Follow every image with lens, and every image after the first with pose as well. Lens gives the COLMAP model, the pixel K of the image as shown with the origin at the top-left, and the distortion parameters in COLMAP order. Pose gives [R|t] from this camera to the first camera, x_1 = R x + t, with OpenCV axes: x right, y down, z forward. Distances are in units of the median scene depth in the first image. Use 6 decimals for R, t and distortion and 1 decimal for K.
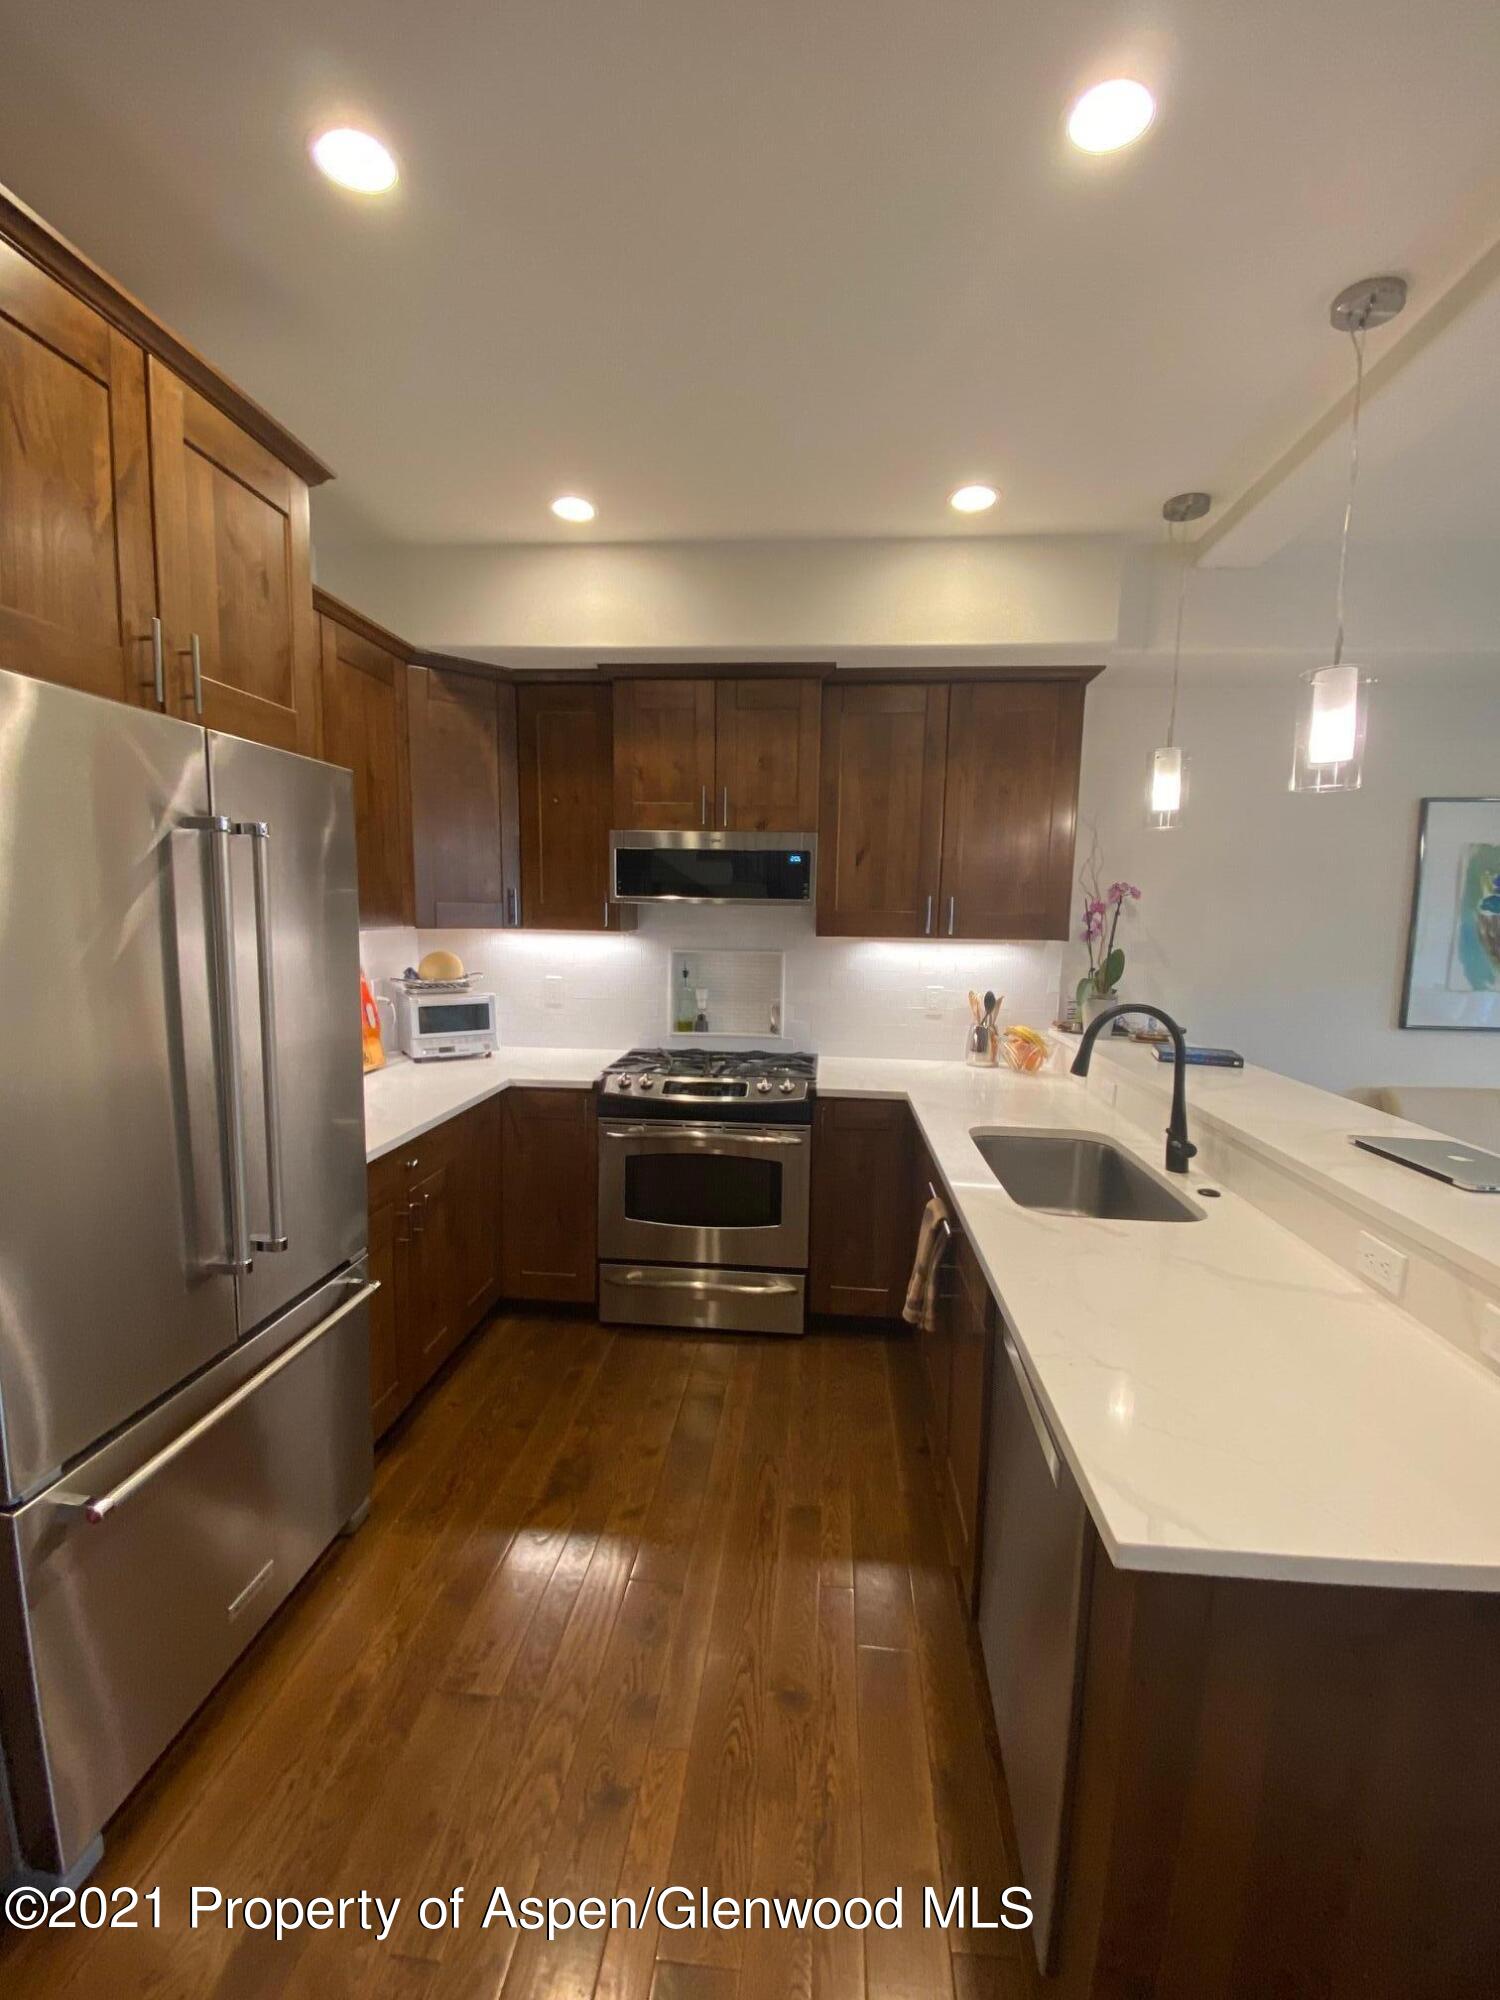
lens RADIAL K [[860.2, 0, 750.0], [0, 860.2, 1000.0], [0, 0, 1]] dist [-0.000790, -0.000137]
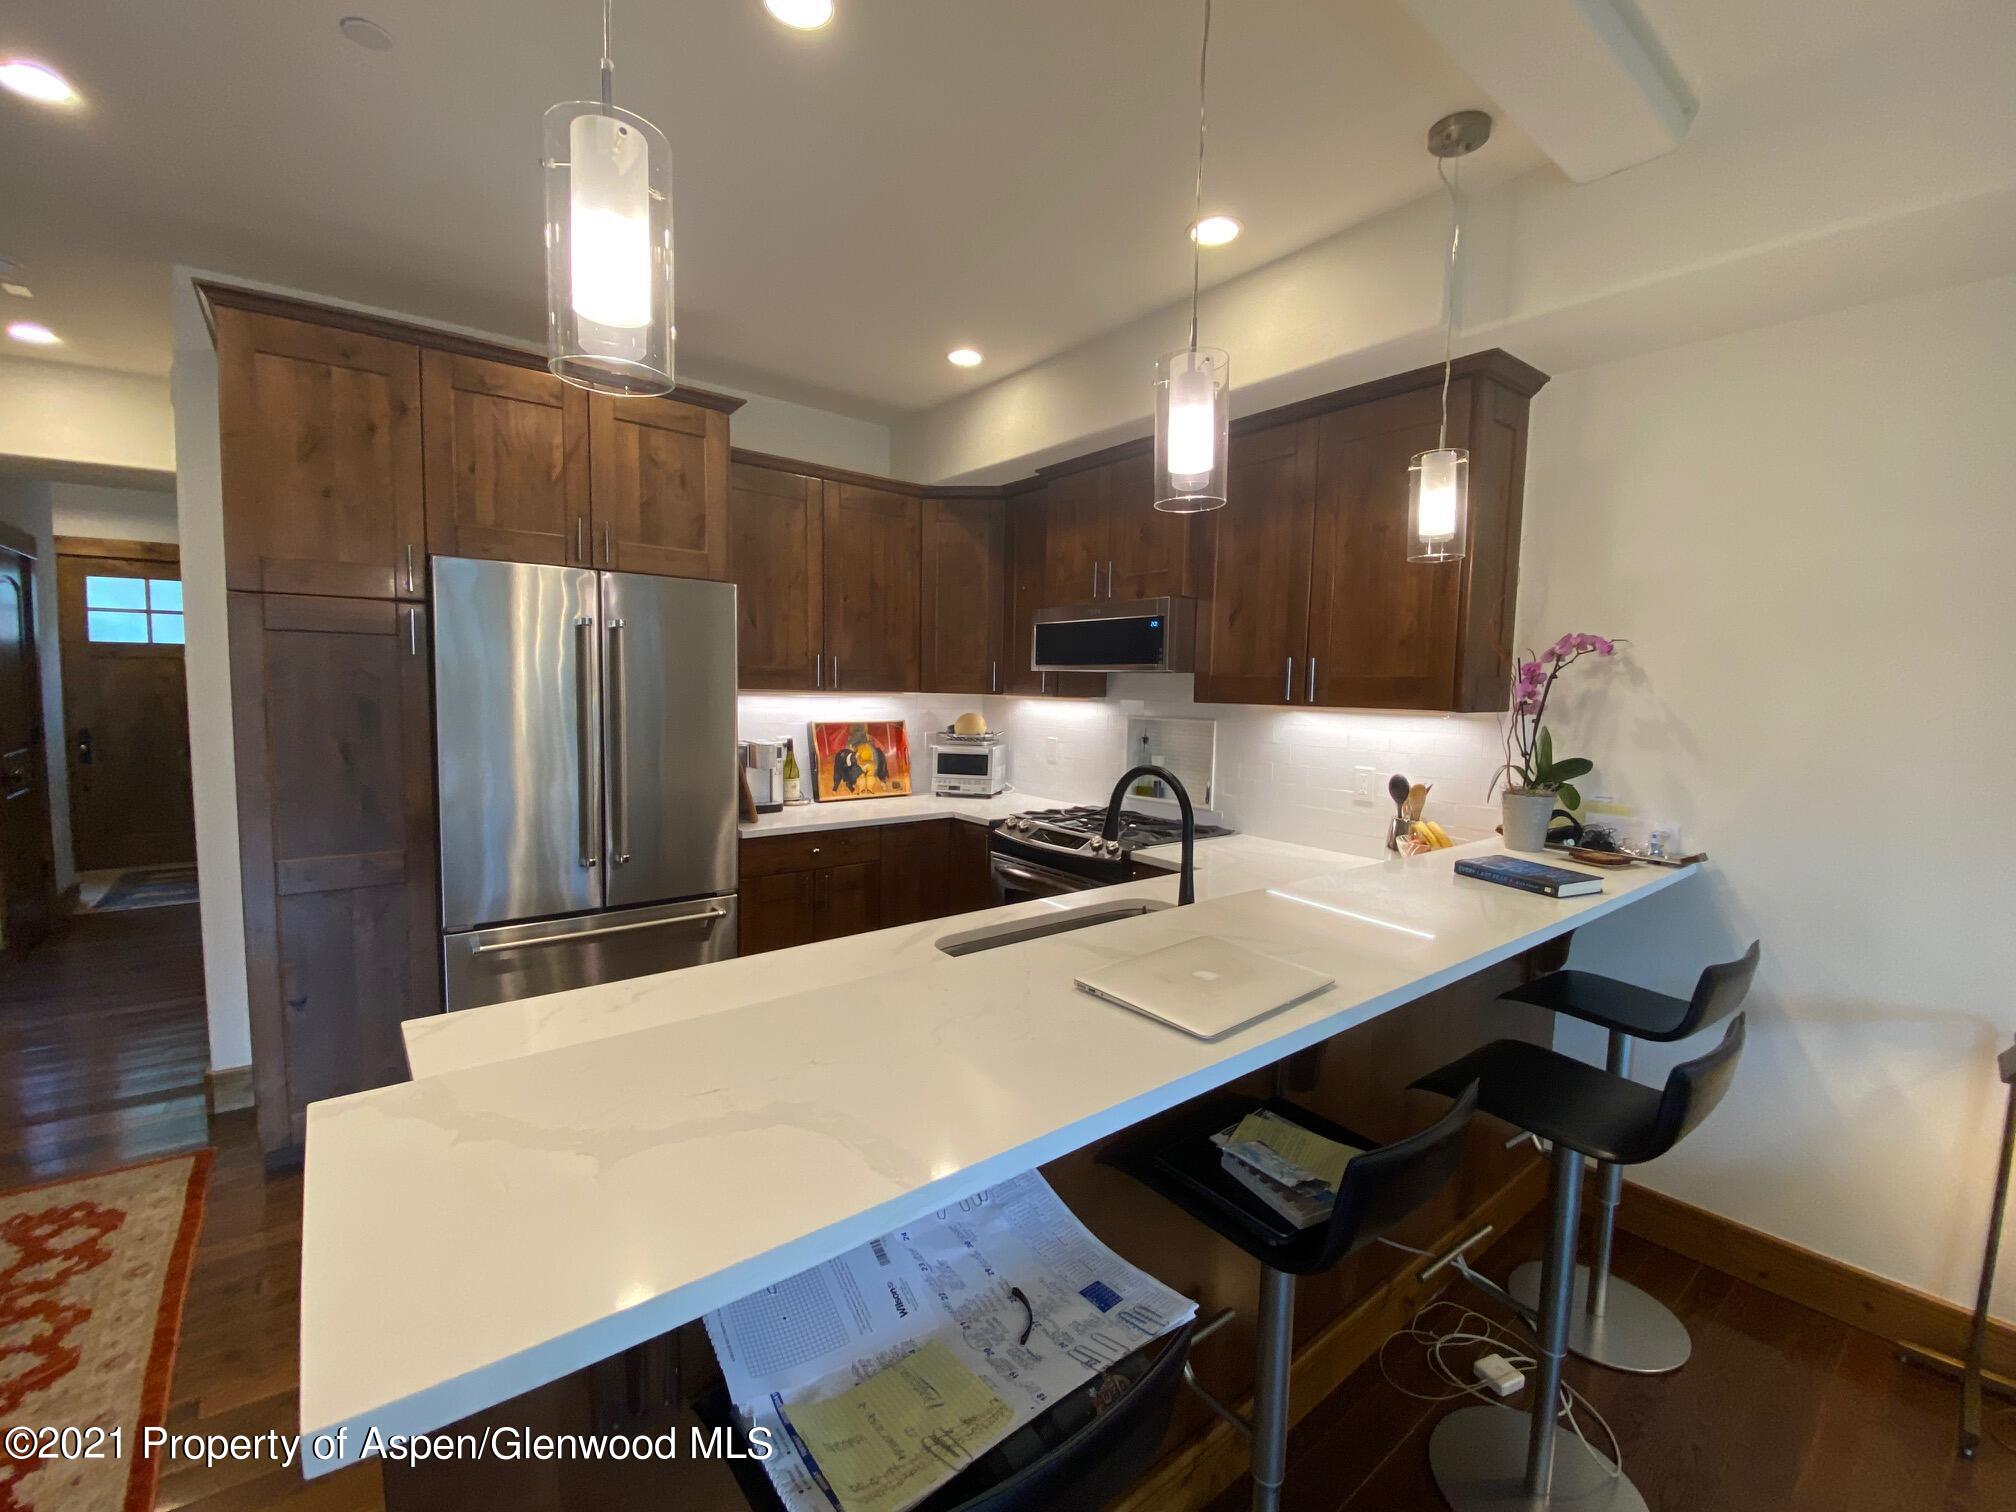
lens RADIAL K [[811.1, 0, 1008.2], [0, 811.1, 746.3], [0, 0, 1]] dist [-0.015973, -0.000439]
pose [[0.708781, 0.046281, -0.703909, 0.592017], [-0.076217, 0.997028, -0.011191, 0.003018], [0.701299, 0.061582, 0.710202, 0.201150]]
